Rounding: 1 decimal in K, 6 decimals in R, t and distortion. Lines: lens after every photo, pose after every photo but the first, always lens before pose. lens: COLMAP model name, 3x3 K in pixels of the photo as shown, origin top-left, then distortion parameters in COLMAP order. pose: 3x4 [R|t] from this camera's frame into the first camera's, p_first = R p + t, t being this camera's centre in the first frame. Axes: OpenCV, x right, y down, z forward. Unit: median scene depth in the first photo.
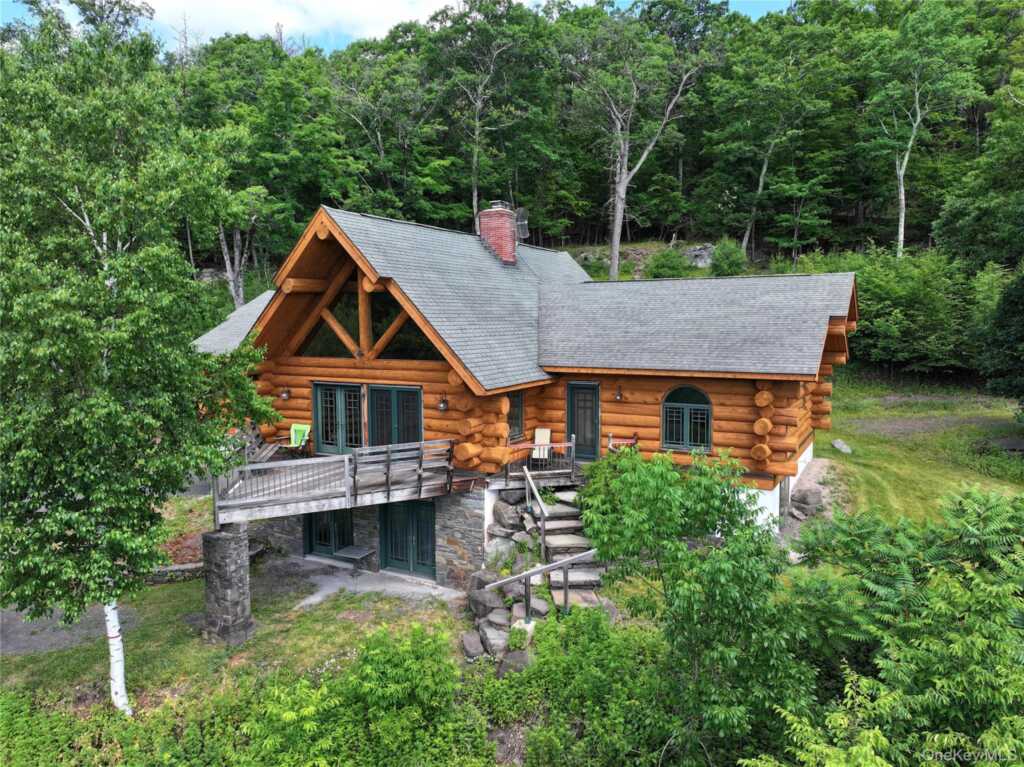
lens RADIAL K [[711.0, 0, 512.0], [0, 711.0, 383.5], [0, 0, 1]] dist [0.003497, 0.008573]
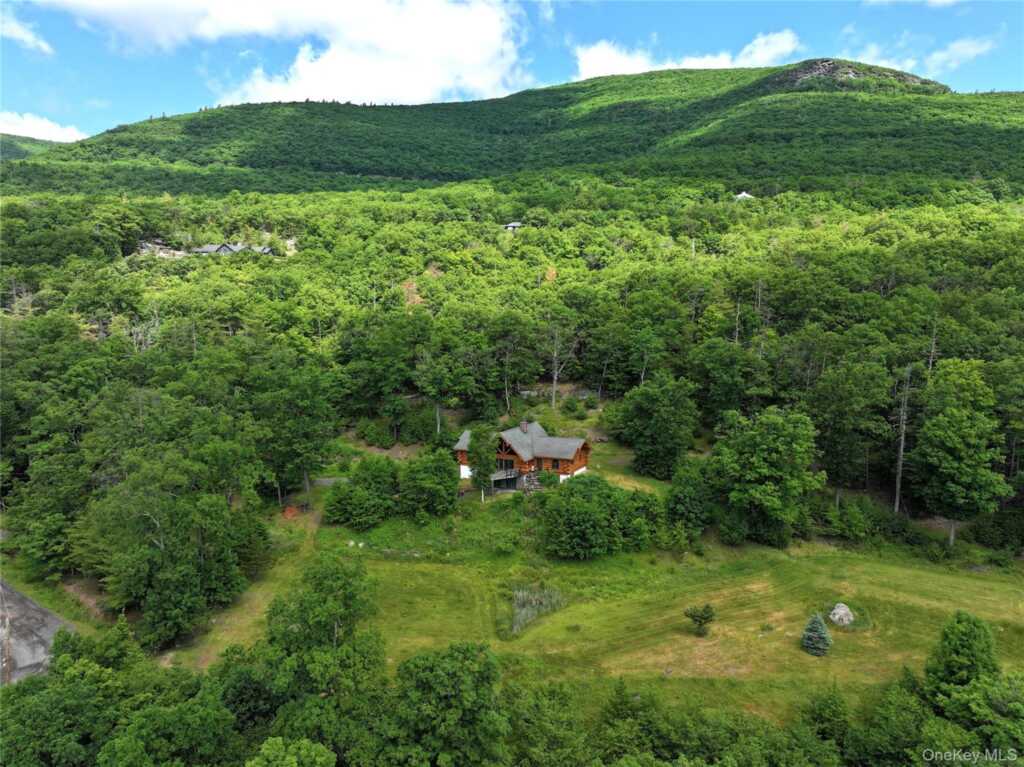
lens RADIAL K [[711.0, 0, 512.0], [0, 711.0, 383.5], [0, 0, 1]] dist [0.003497, 0.008573]
pose [[0.999088, 0.003432, 0.042559, -0.424311], [-0.002995, 0.999942, -0.010327, -0.619896], [-0.042592, 0.010190, 0.999041, -5.430902]]
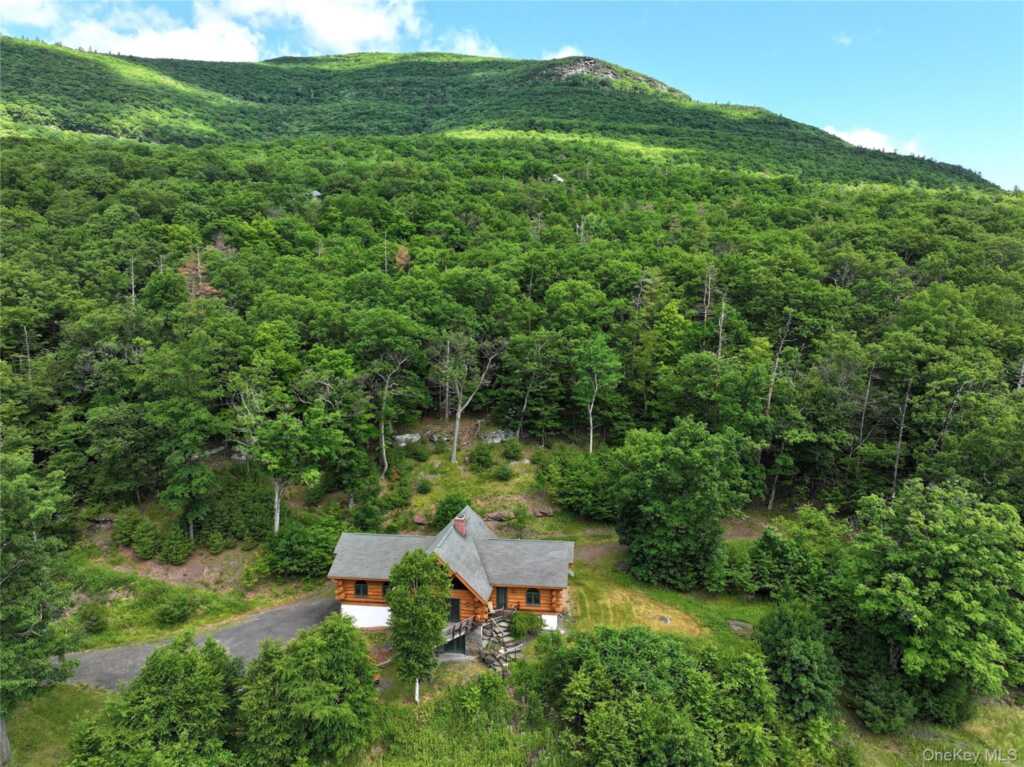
lens RADIAL K [[711.0, 0, 512.0], [0, 711.0, 383.5], [0, 0, 1]] dist [0.003497, 0.008573]
pose [[0.932255, -0.030293, 0.360530, -1.104321], [0.028201, 0.999541, 0.011062, -1.062423], [-0.360700, -0.000145, 0.932682, -2.278779]]
